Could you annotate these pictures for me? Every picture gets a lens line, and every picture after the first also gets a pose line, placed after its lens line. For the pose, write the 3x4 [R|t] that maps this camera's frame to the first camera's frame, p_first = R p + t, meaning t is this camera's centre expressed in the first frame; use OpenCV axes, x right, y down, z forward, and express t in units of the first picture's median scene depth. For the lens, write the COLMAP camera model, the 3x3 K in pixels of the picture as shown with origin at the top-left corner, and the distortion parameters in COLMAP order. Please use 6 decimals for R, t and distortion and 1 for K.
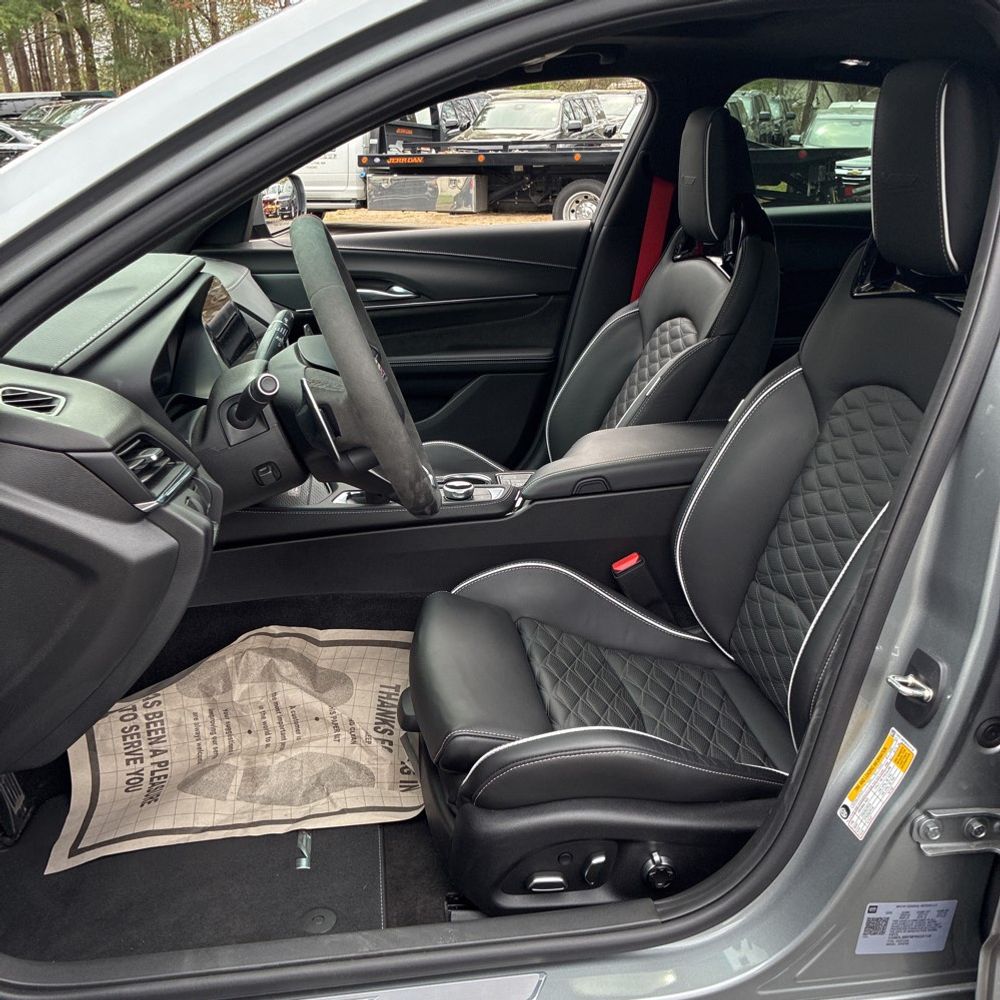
lens RADIAL K [[1015.0, 0, 487.9], [0, 1015.0, 521.4], [0, 0, 1]] dist [0.013741, 0.000000]
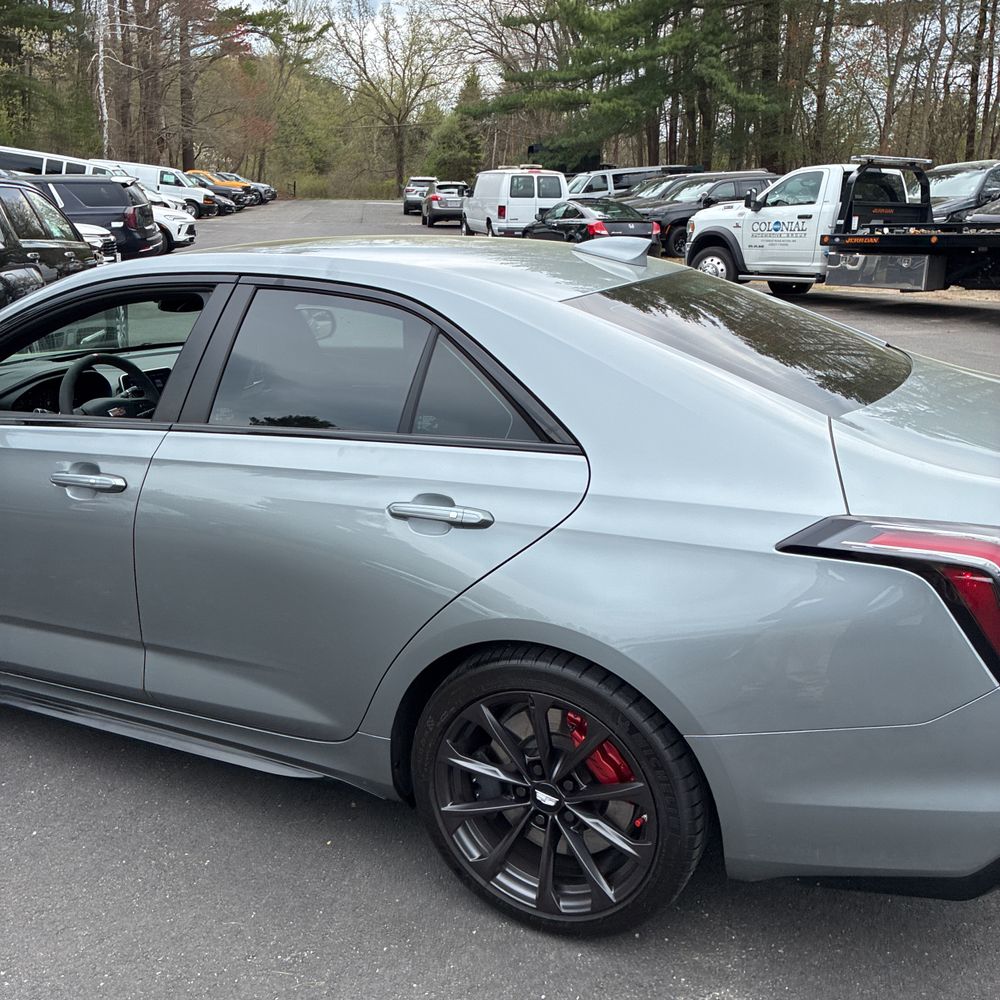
lens RADIAL K [[1015.0, 0, 503.7], [0, 1015.0, 507.3], [0, 0, 1]] dist [0.013741, 0.000000]
pose [[0.839400, 0.147692, -0.523063, 0.122244], [-0.178611, 0.983880, -0.008822, -0.004244], [0.513329, 0.100831, 0.852248, -0.038426]]
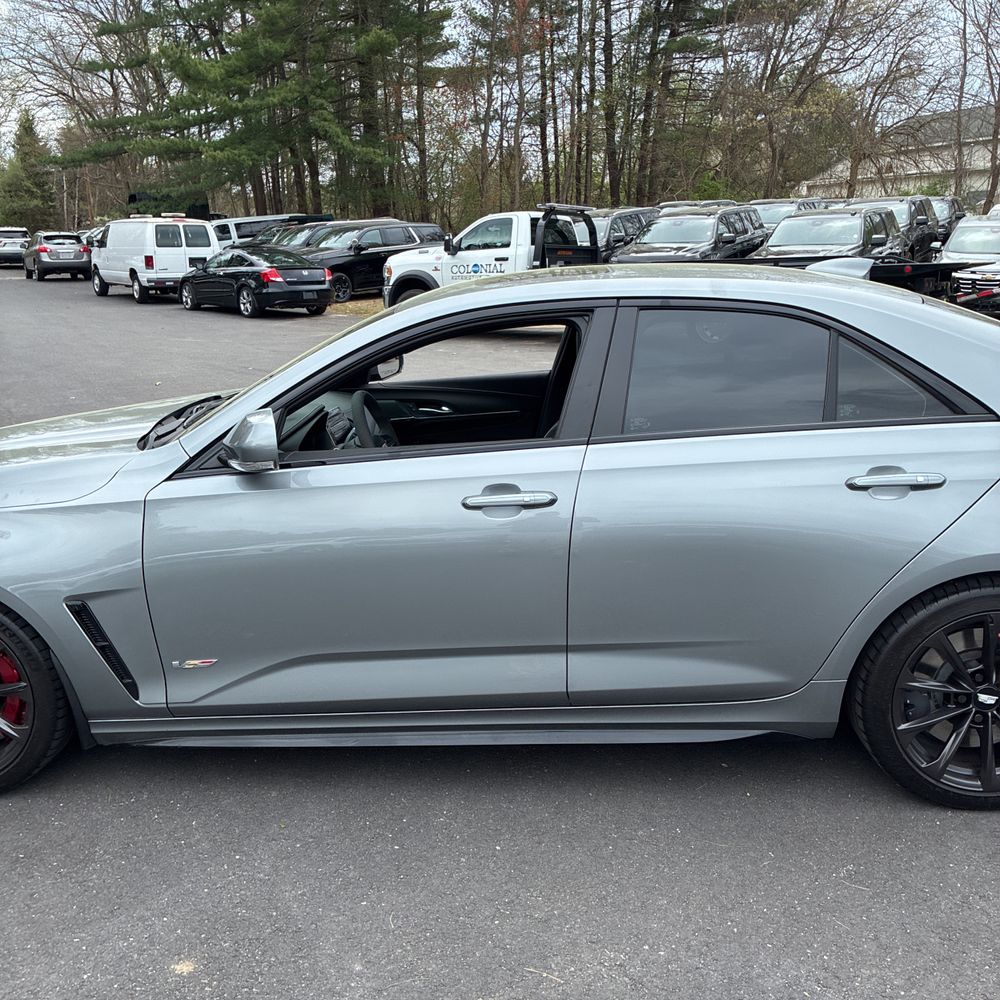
lens RADIAL K [[1015.0, 0, 496.5], [0, 1015.0, 520.7], [0, 0, 1]] dist [0.013741, 0.000000]
pose [[0.983687, 0.022077, -0.178527, 0.036982], [-0.037300, 0.995904, -0.082368, 0.013710], [0.175977, 0.087684, 0.980481, -0.085174]]
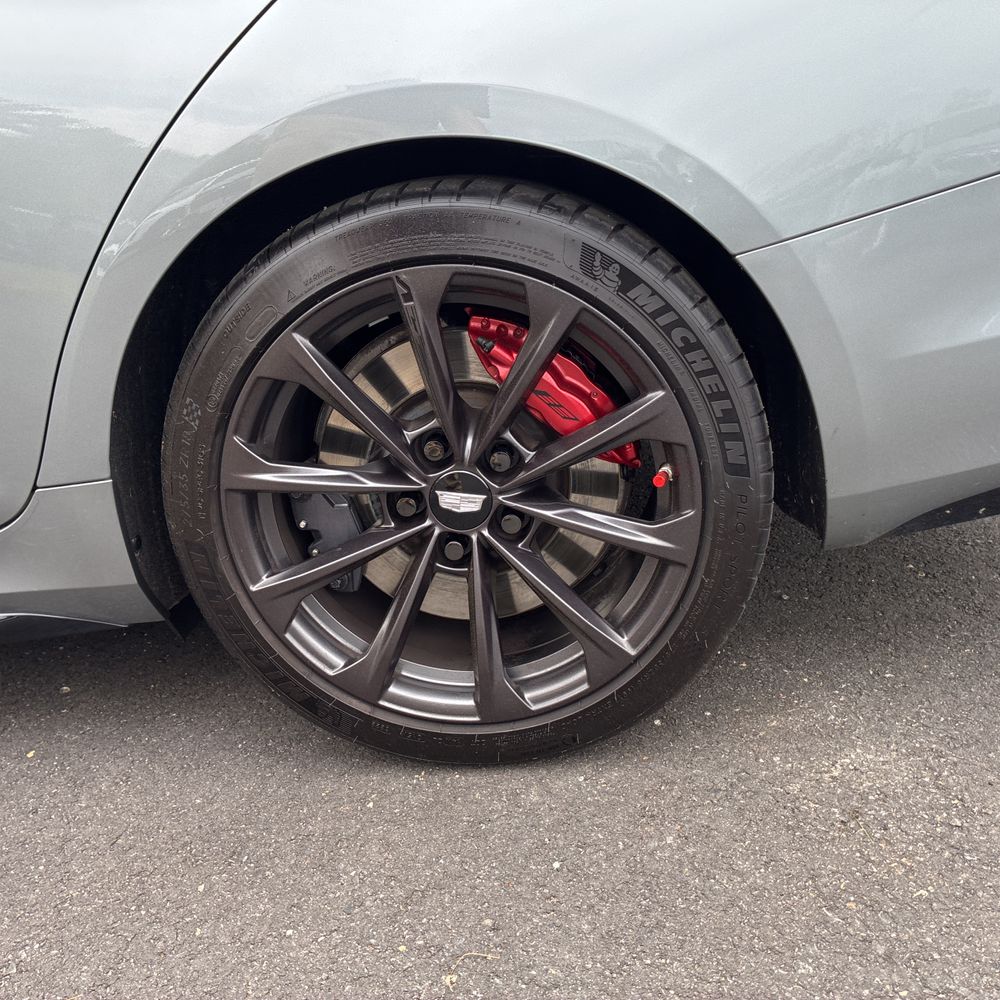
lens RADIAL K [[1015.0, 0, 499.6], [0, 1015.0, 494.2], [0, 0, 1]] dist [0.013741, 0.000000]
pose [[0.969018, -0.033017, -0.244773, 0.090753], [0.033199, 0.999443, -0.003382, 0.023205], [0.244748, -0.004849, 0.969575, 0.005003]]
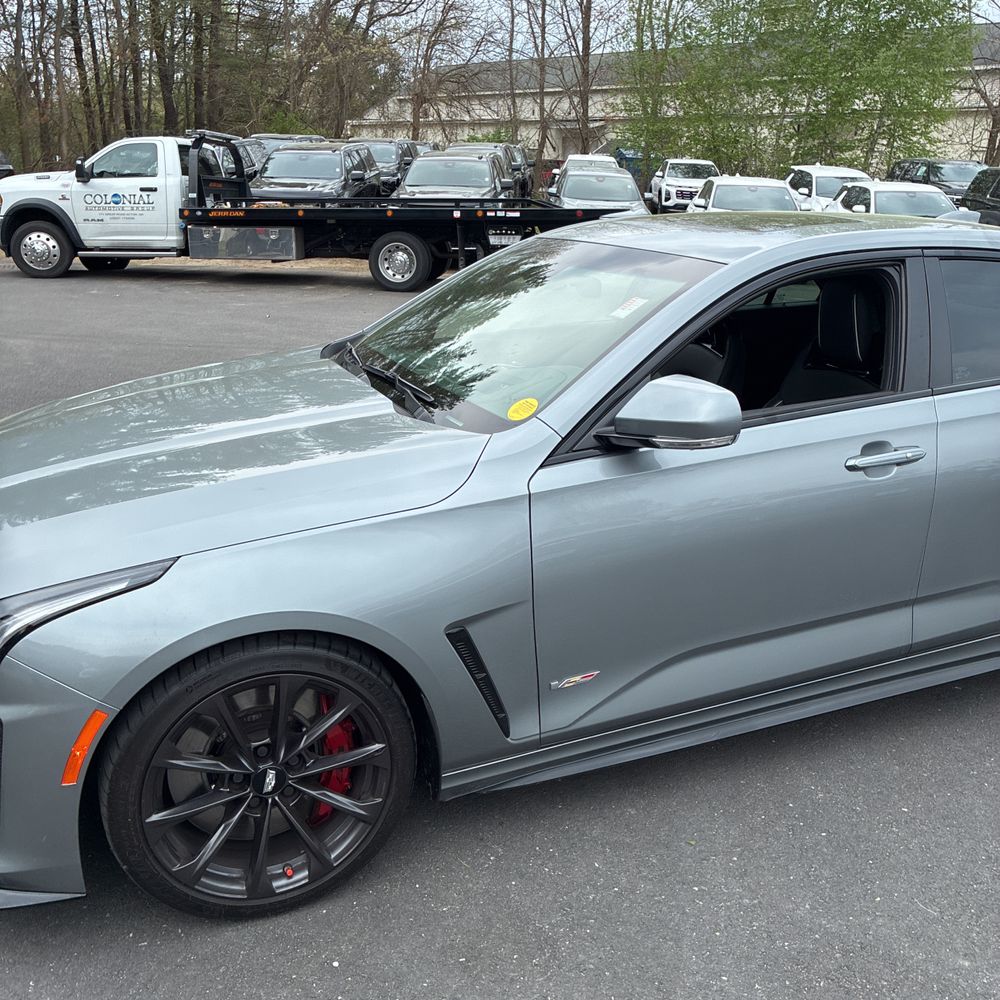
lens RADIAL K [[1015.0, 0, 512.3], [0, 1015.0, 500.0], [0, 0, 1]] dist [0.013741, 0.000000]
pose [[0.961040, -0.071370, 0.267037, -0.061689], [0.082976, 0.996024, -0.032417, 0.005907], [-0.263661, 0.053312, 0.963141, -0.067183]]
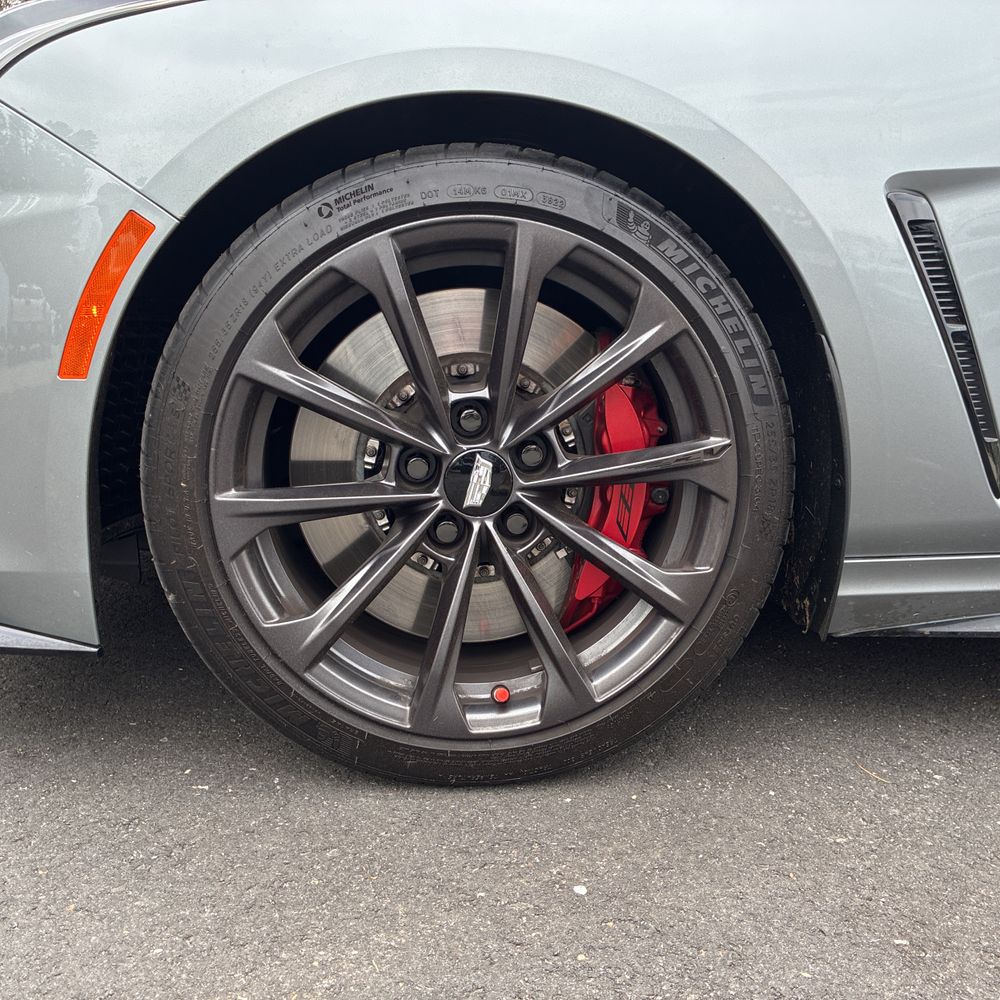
lens RADIAL K [[1015.0, 0, 511.3], [0, 1015.0, 517.0], [0, 0, 1]] dist [0.013741, 0.000000]
pose [[0.999507, 0.023249, -0.021114, -0.057275], [-0.026162, 0.988300, -0.150263, 0.037444], [0.017374, 0.150742, 0.988421, -0.008226]]
